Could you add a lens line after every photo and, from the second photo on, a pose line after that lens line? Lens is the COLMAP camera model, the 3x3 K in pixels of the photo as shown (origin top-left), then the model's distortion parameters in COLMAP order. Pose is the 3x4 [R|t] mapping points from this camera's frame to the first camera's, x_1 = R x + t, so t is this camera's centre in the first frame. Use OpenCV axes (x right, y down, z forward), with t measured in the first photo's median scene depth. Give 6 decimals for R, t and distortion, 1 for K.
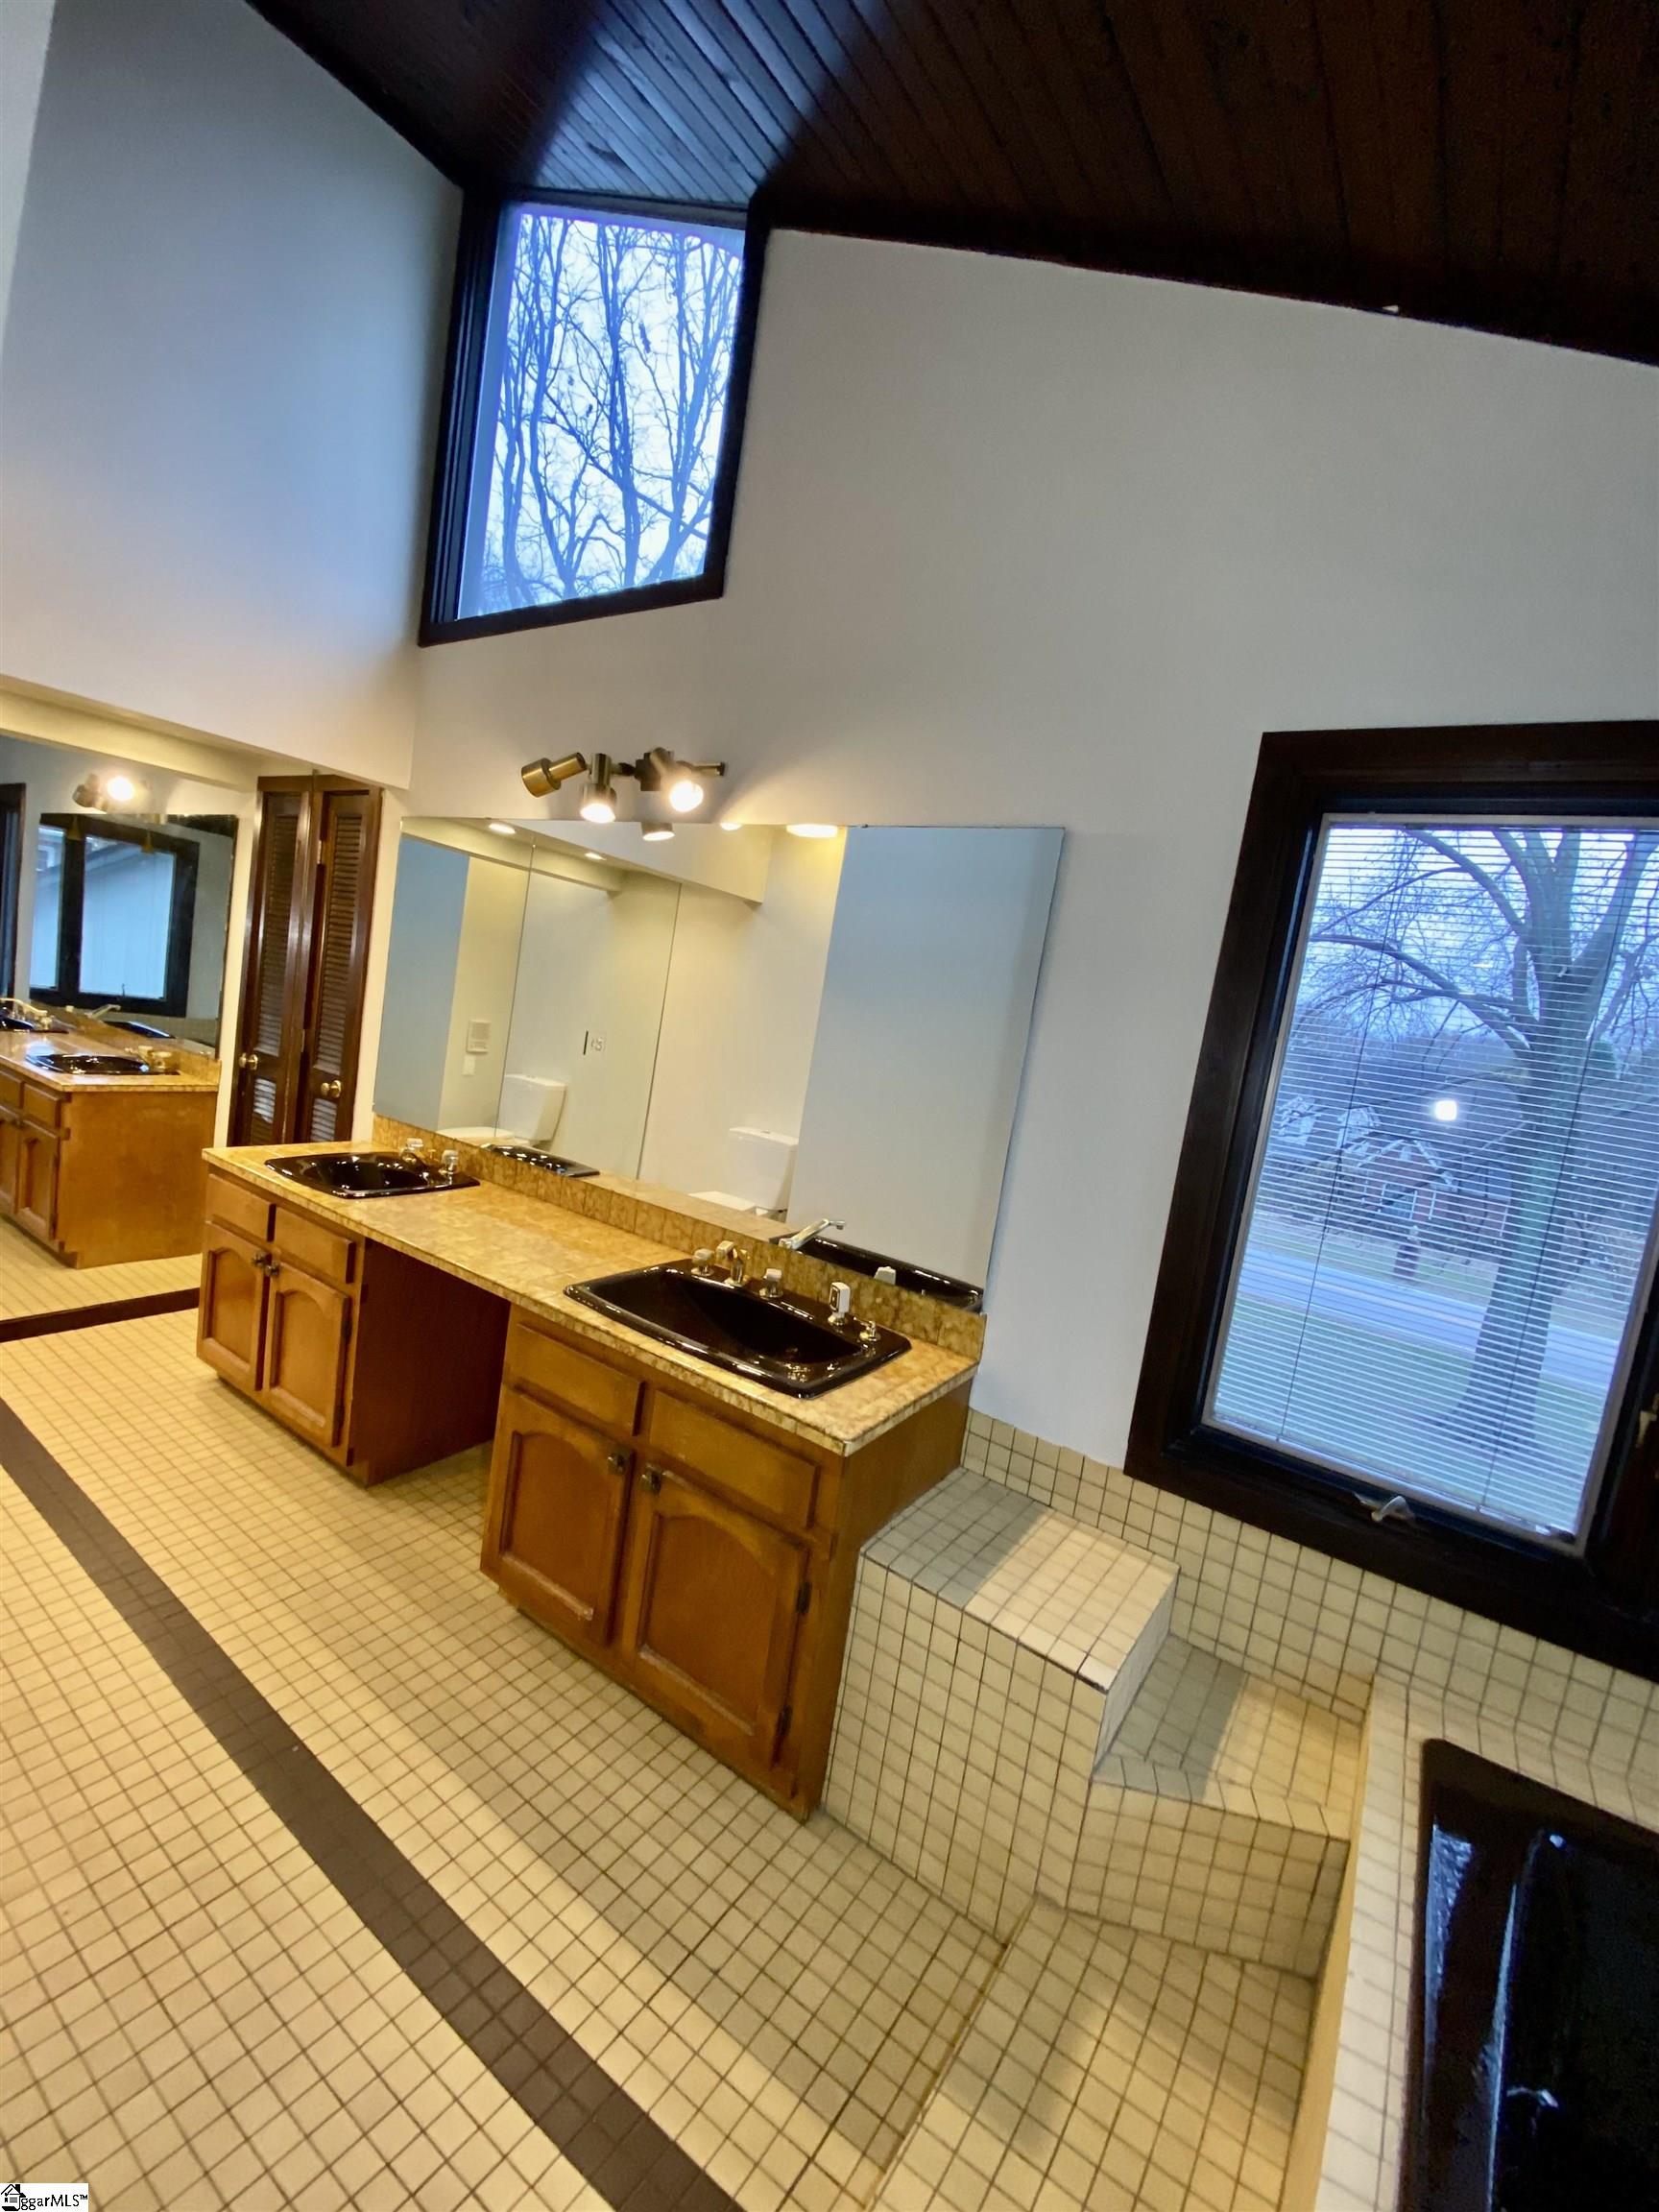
lens RADIAL K [[914.3, 0, 824.1], [0, 914.3, 1141.4], [0, 0, 1]] dist [0.022914, -0.026132]
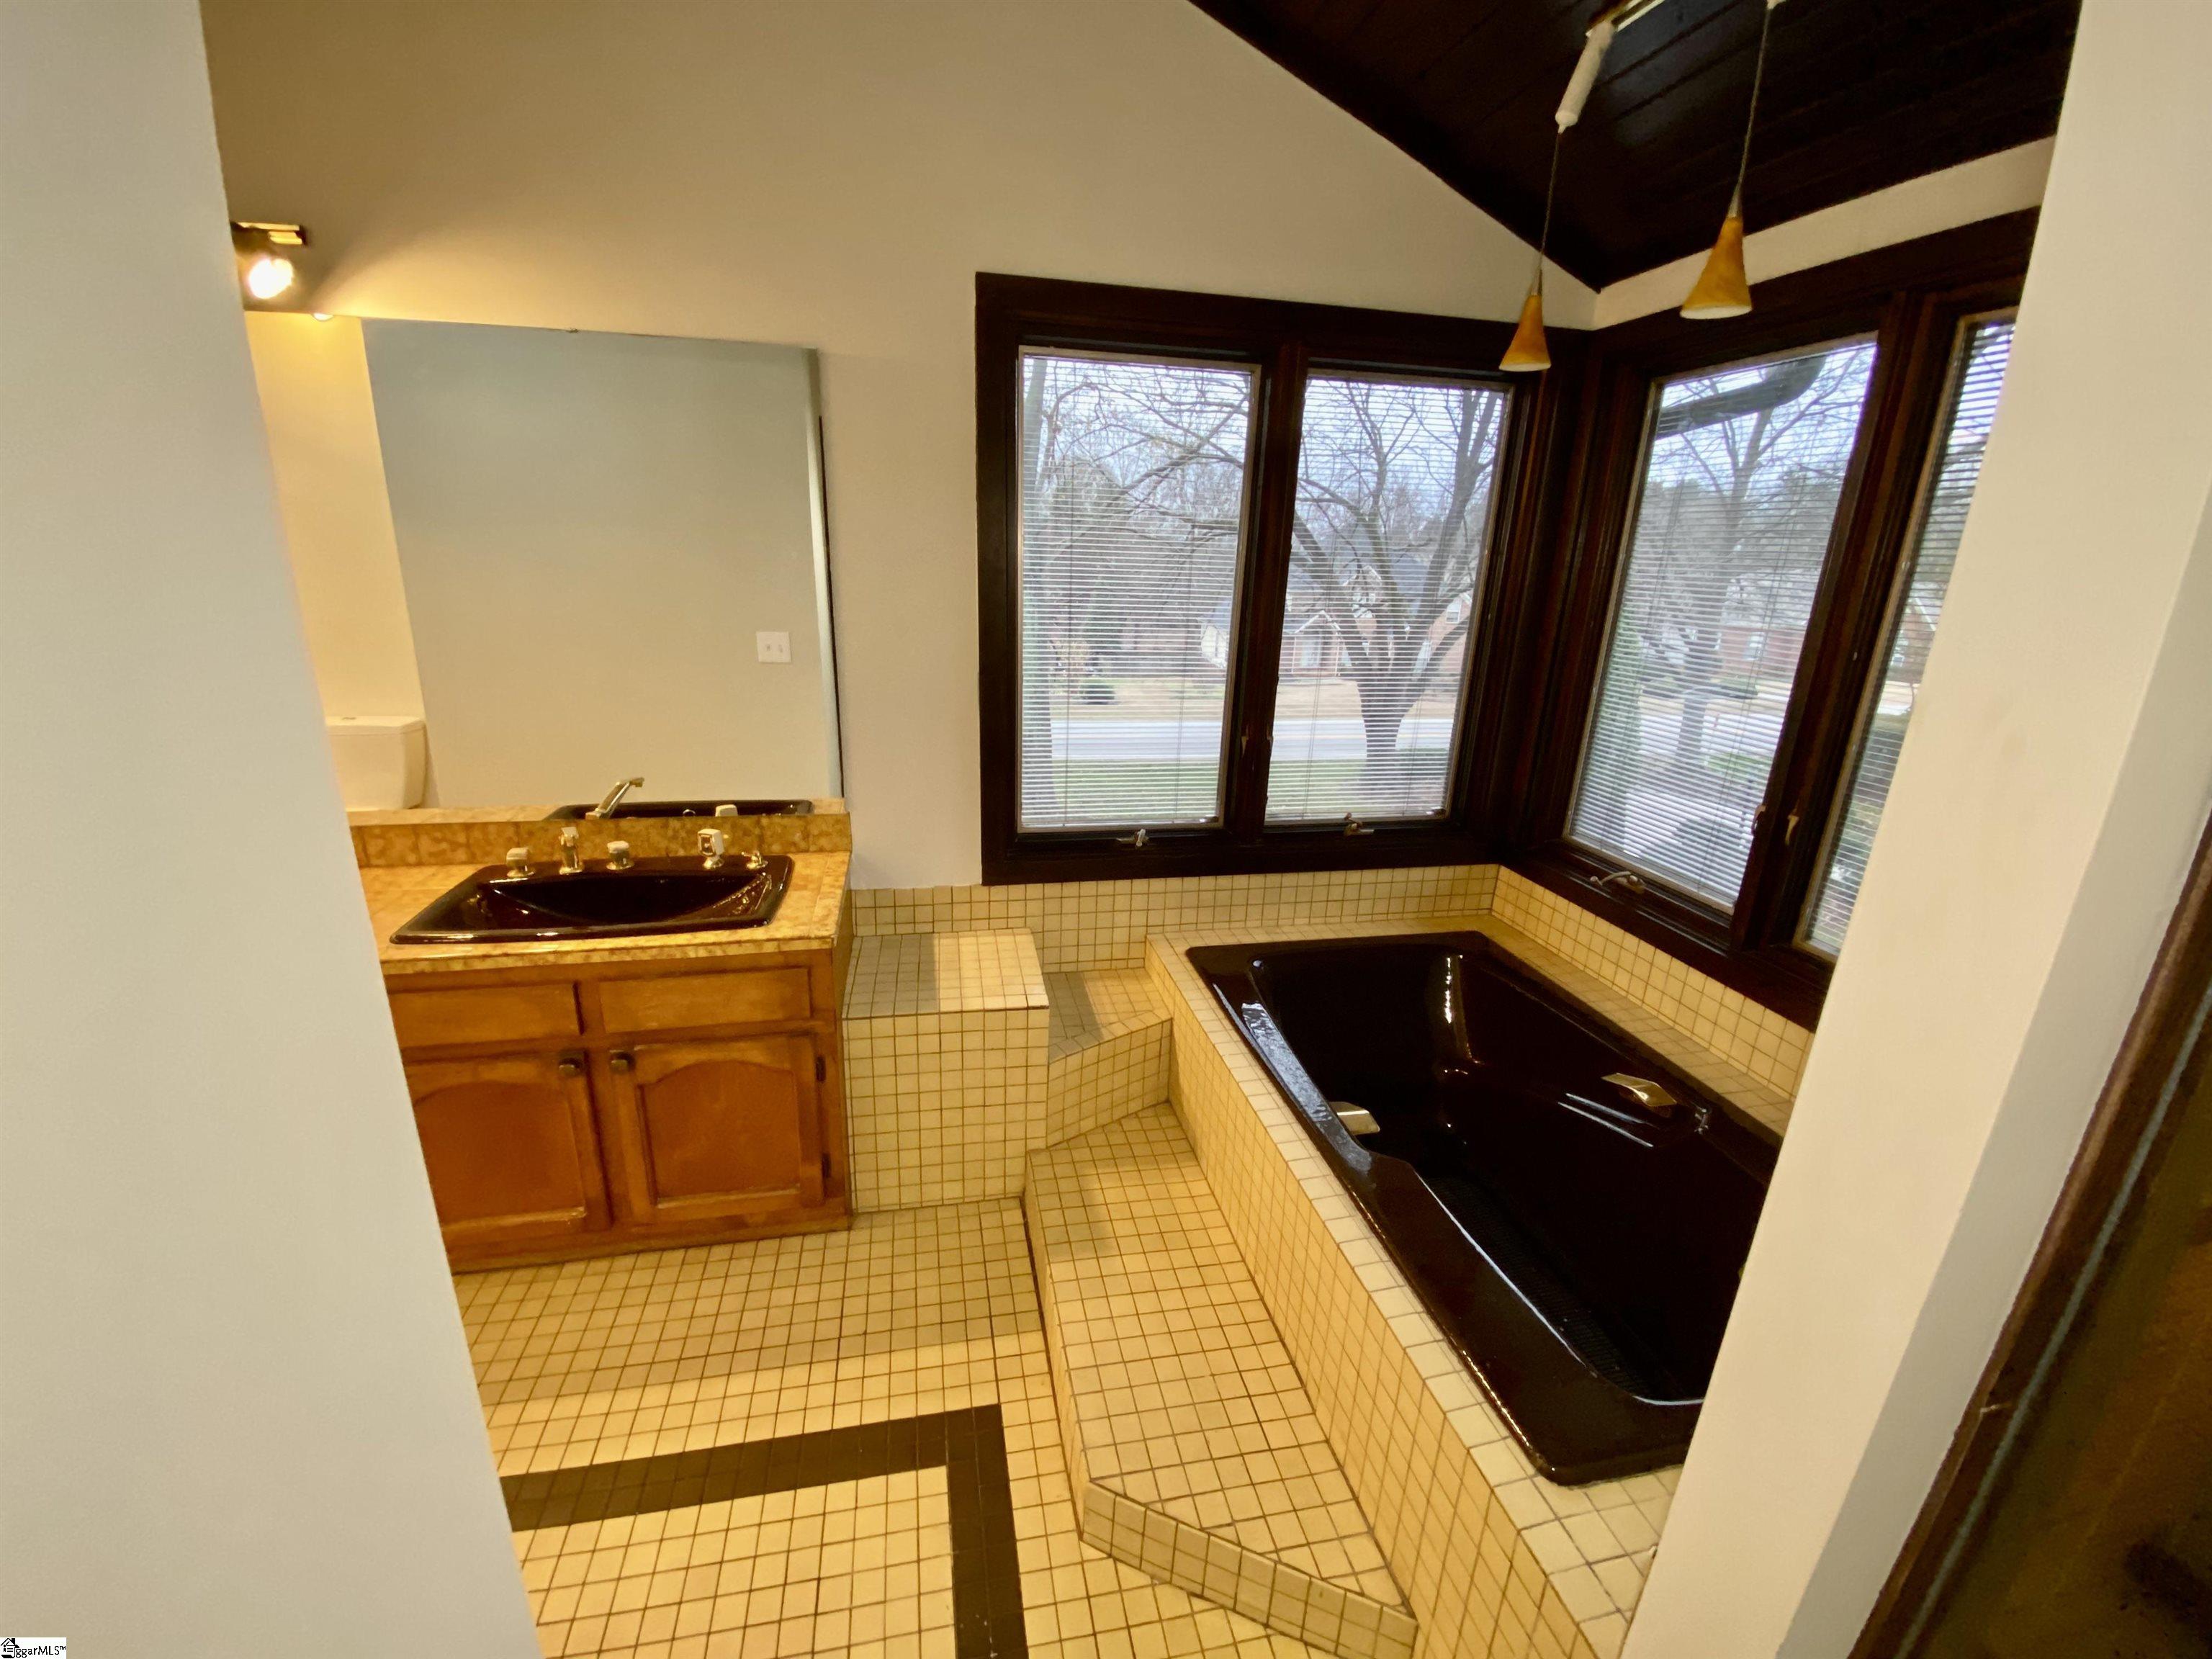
lens RADIAL K [[914.3, 0, 1106.0], [0, 914.3, 829.5], [0, 0, 1]] dist [0.022914, -0.026132]
pose [[0.694100, -0.328157, 0.640732, -0.423654], [0.176135, 0.940420, 0.290839, -0.092429], [-0.697998, -0.089016, 0.710545, -0.110924]]
